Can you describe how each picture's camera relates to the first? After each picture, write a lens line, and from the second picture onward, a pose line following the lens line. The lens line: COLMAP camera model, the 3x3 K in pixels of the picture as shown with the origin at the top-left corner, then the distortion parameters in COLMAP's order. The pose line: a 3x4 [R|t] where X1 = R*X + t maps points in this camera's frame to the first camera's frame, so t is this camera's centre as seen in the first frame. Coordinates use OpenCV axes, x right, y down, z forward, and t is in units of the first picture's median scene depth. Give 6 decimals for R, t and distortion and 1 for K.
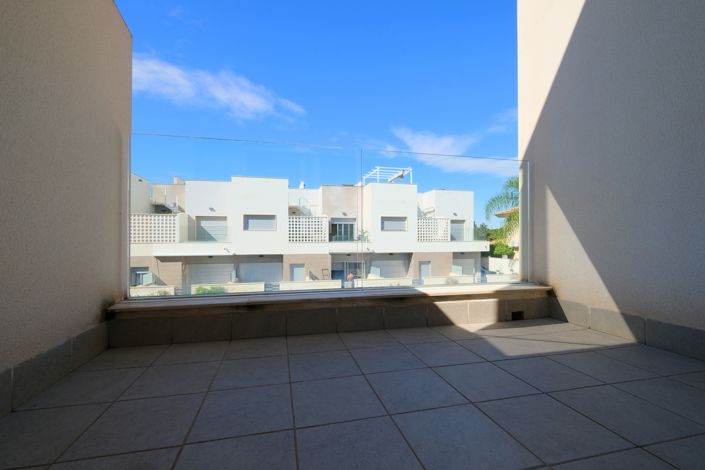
lens RADIAL K [[303.2, 0, 351.2], [0, 303.2, 235.2], [0, 0, 1]] dist [0.002630, 0.000168]
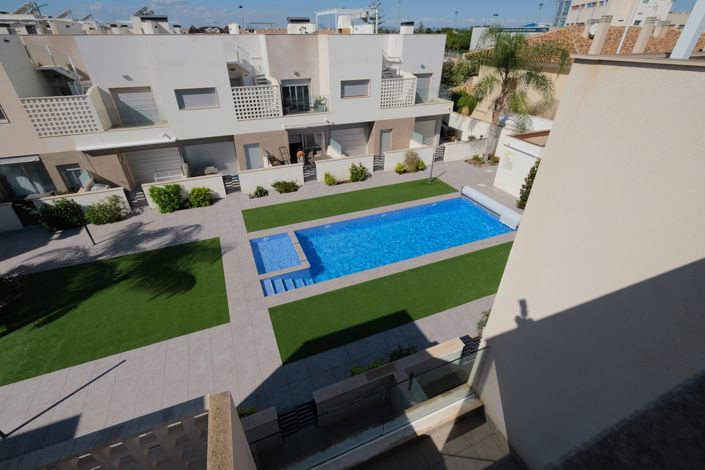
lens RADIAL K [[316.6, 0, 352.0], [0, 316.6, 236.0], [0, 0, 1]] dist [-0.003069, -0.000320]
pose [[0.987286, -0.079307, 0.137754, -0.030035], [-0.007704, 0.841747, 0.539818, -0.179735], [-0.158765, -0.534016, 0.830434, 0.012058]]
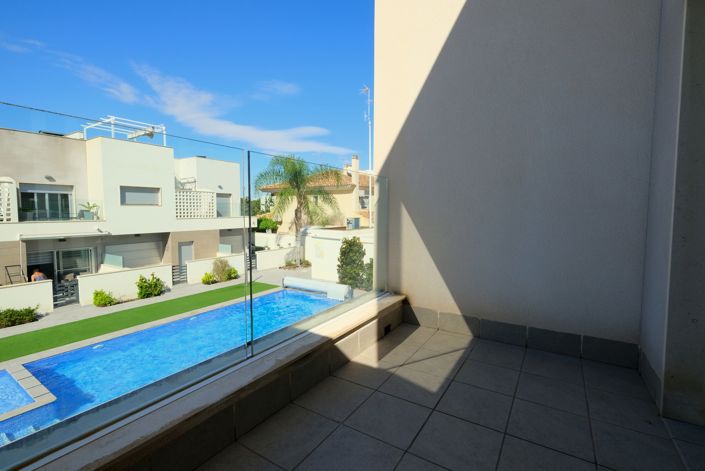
lens RADIAL K [[317.7, 0, 362.6], [0, 317.7, 227.6], [0, 0, 1]] dist [-0.000405, -0.000631]
pose [[0.710976, -0.034766, 0.702356, -0.028873], [-0.013076, 0.997951, 0.062634, -0.016391], [-0.703095, -0.053715, 0.709064, 0.032256]]
